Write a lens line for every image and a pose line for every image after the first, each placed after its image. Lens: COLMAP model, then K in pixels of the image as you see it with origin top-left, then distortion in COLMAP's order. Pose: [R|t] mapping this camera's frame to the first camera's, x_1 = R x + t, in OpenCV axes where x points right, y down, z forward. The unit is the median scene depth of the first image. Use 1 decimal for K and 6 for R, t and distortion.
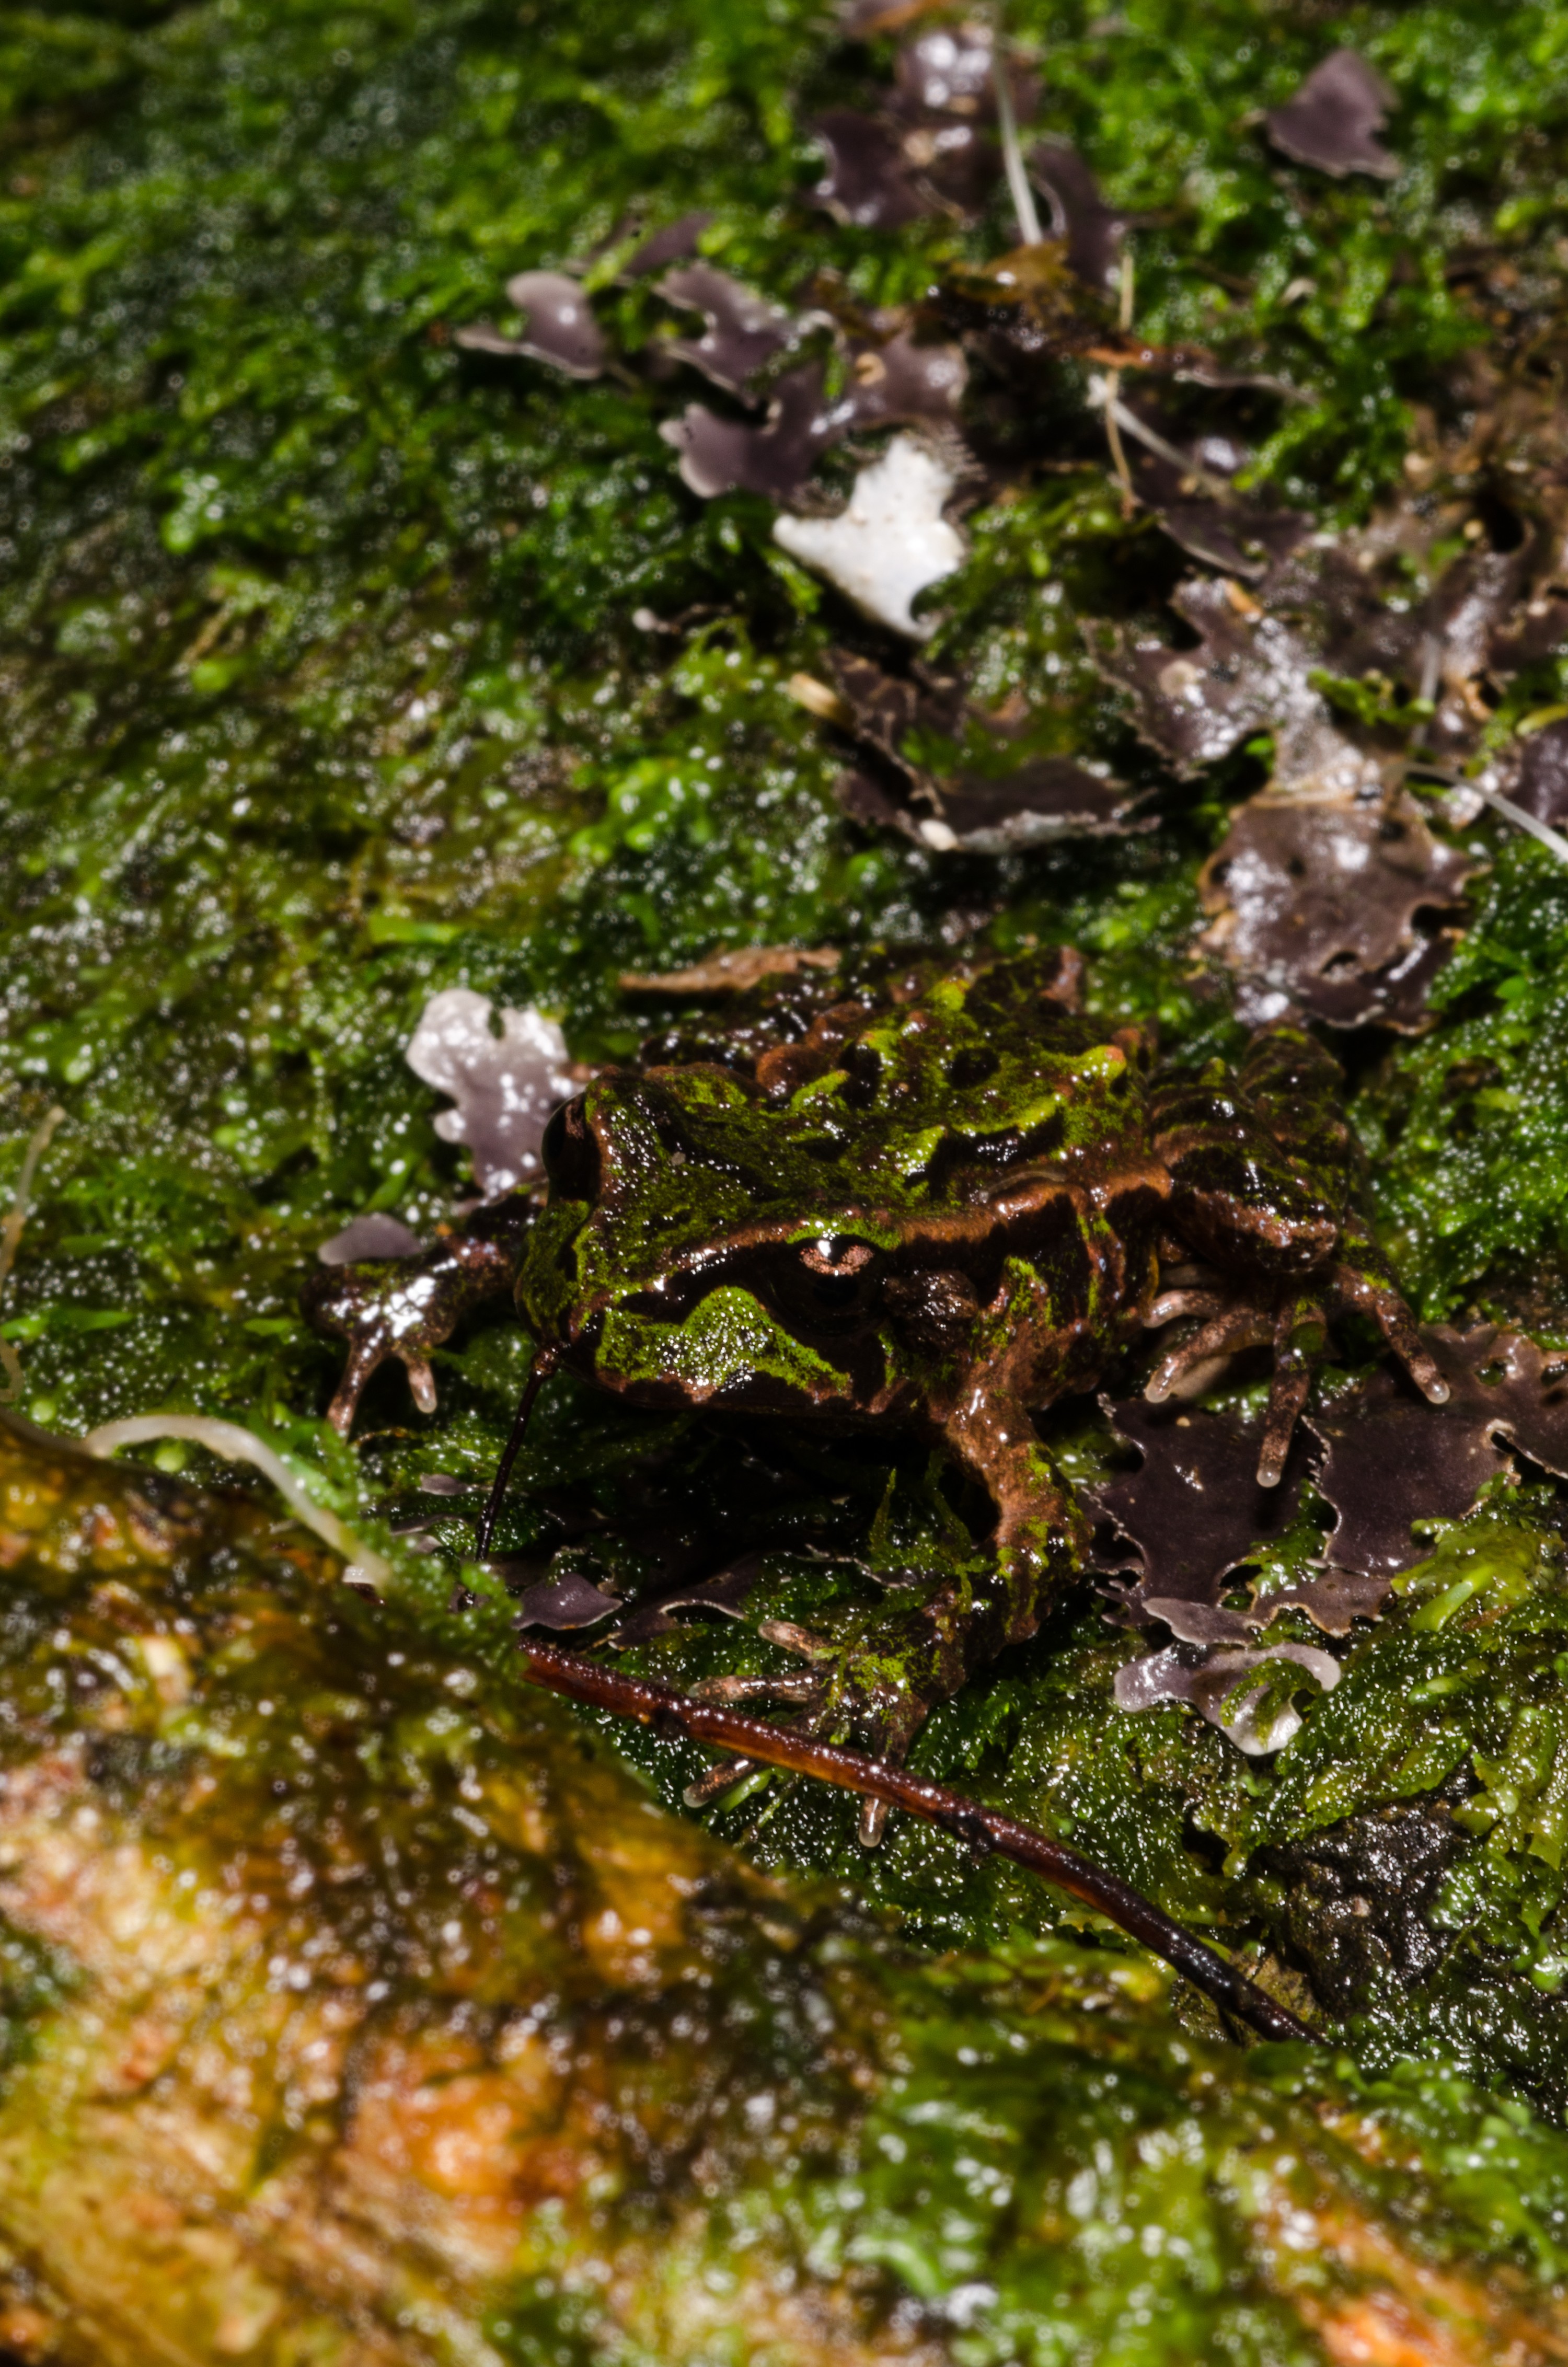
lens RADIAL K [[9982.1, 0, 784.0], [0, 9982.1, 1183.5], [0, 0, 1]] dist [0.014727, 3.296819]
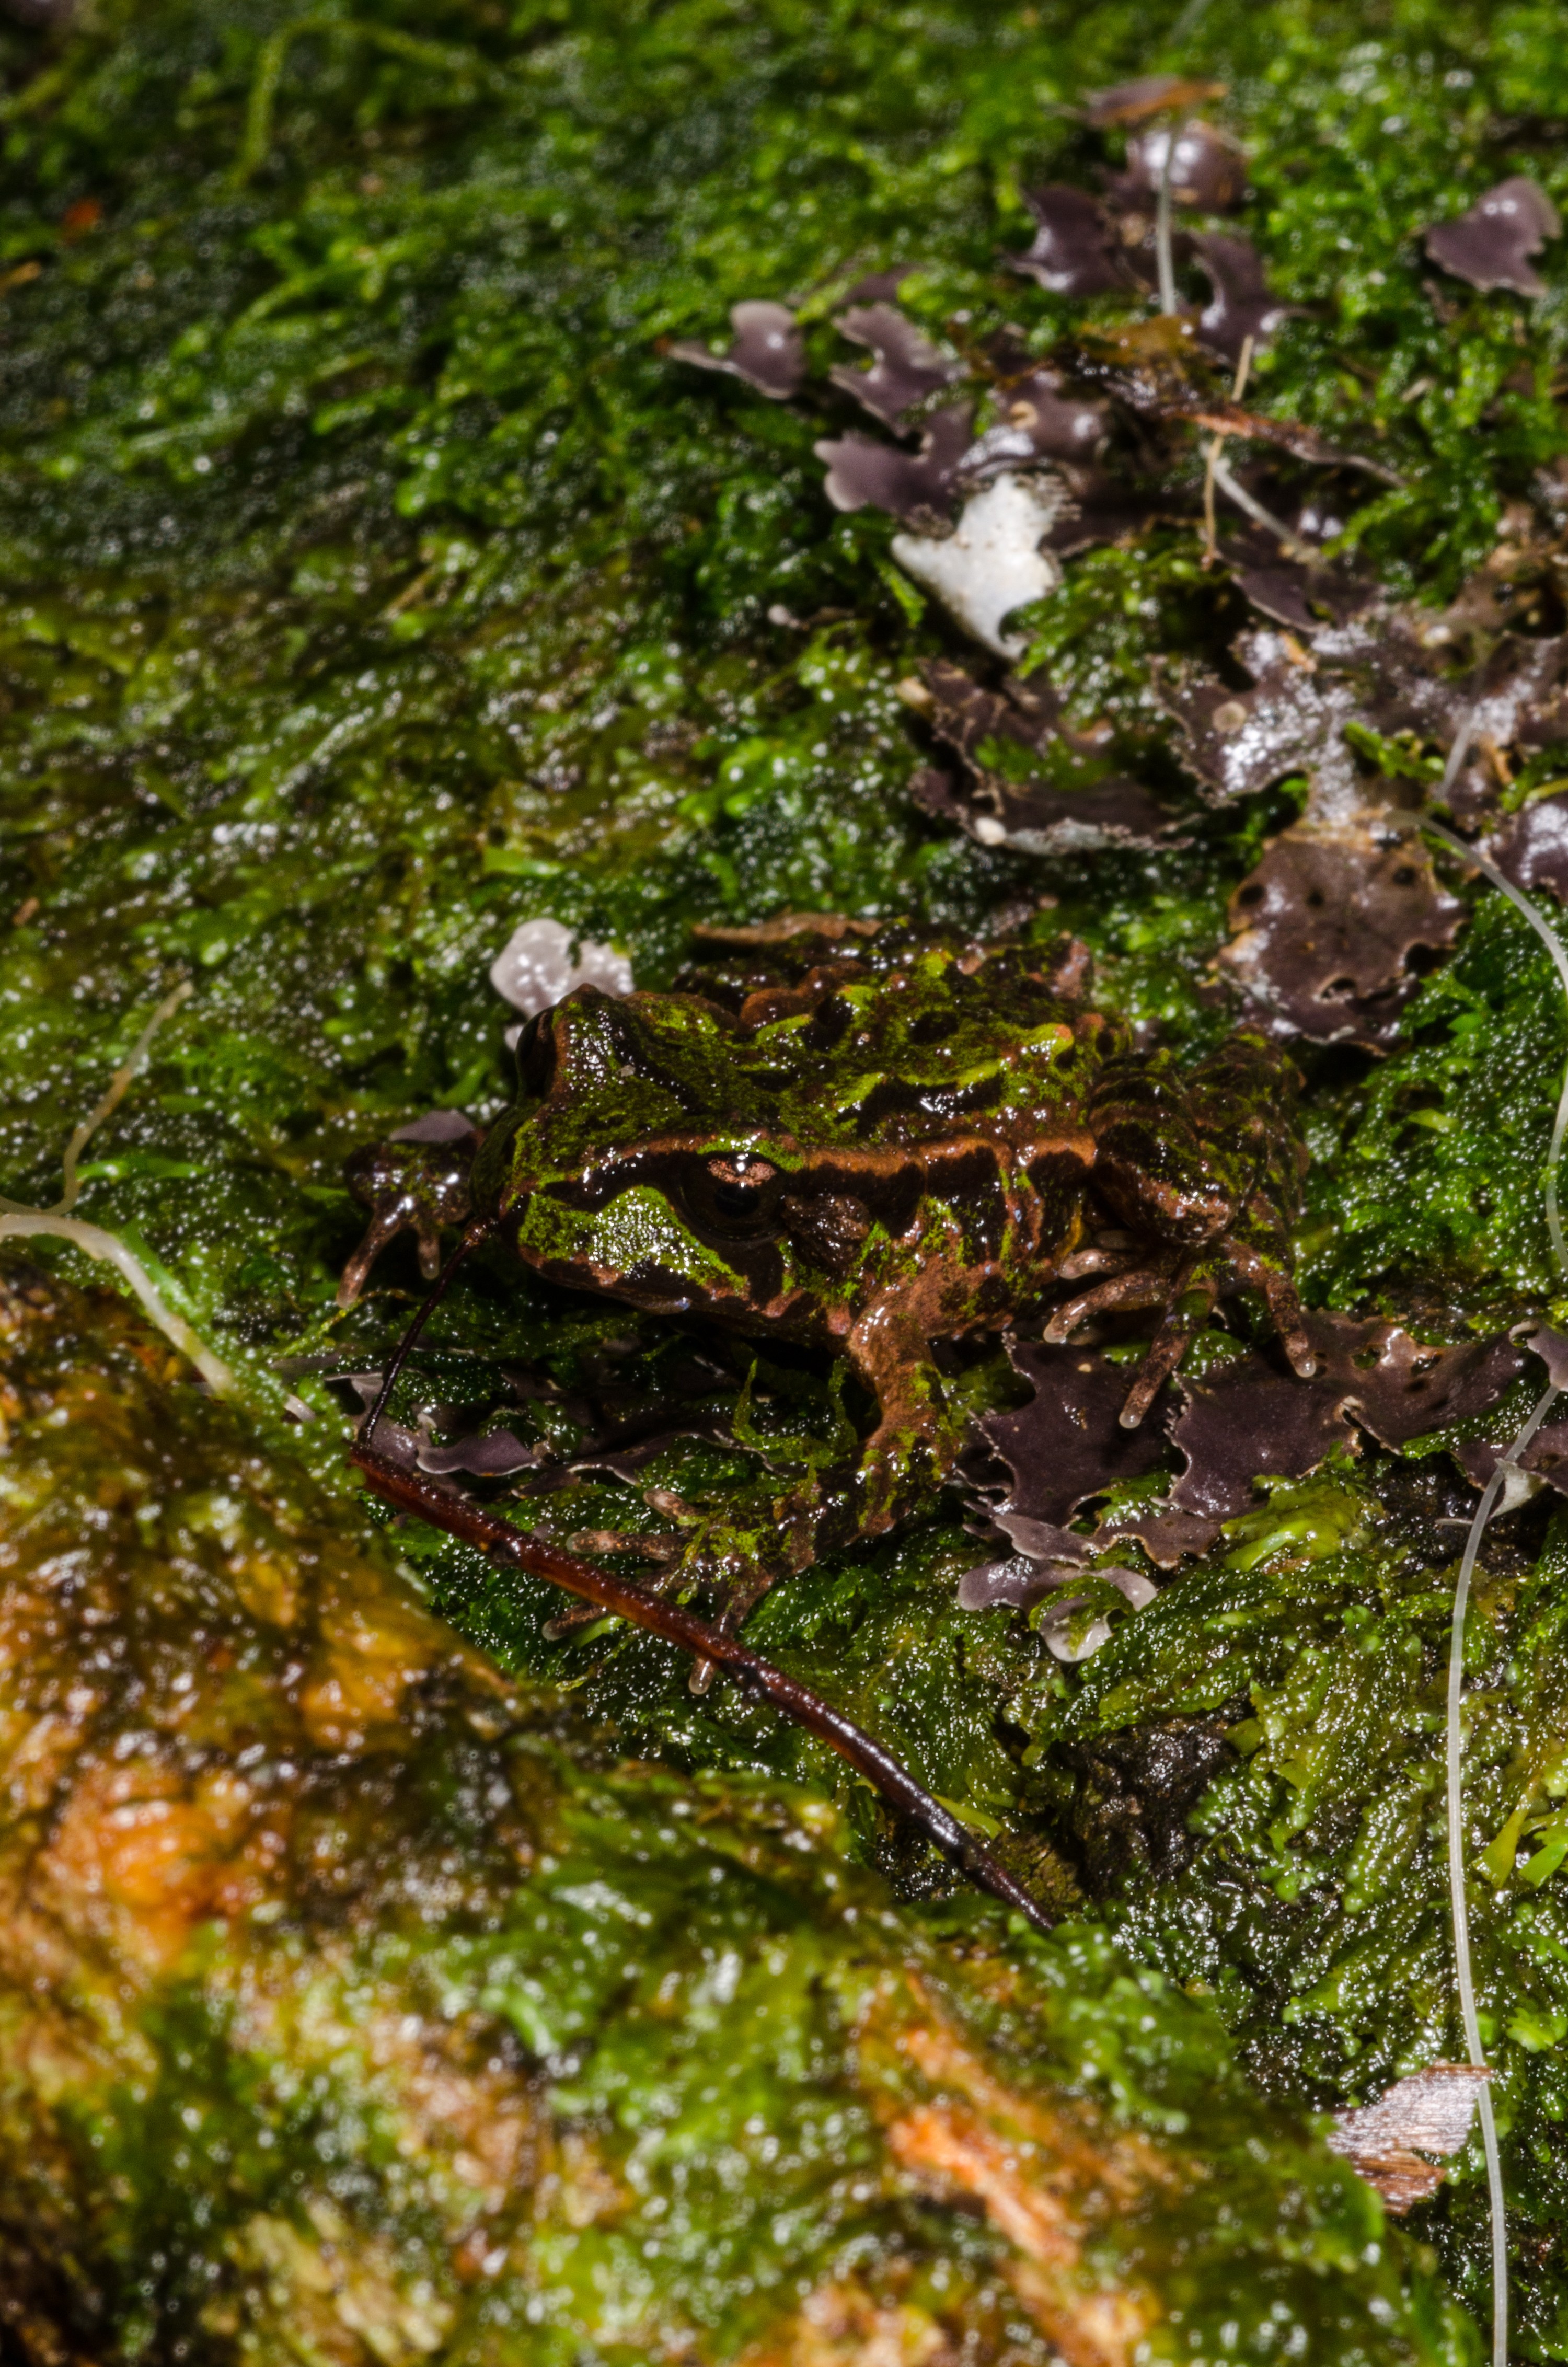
lens RADIAL K [[9982.1, 0, 784.0], [0, 9982.1, 1183.5], [0, 0, 1]] dist [0.014727, 3.296819]
pose [[0.980859, 0.117227, -0.155480, 0.172991], [-0.120340, 0.992675, -0.010729, 0.018965], [0.153084, 0.029234, 0.987781, -0.100569]]
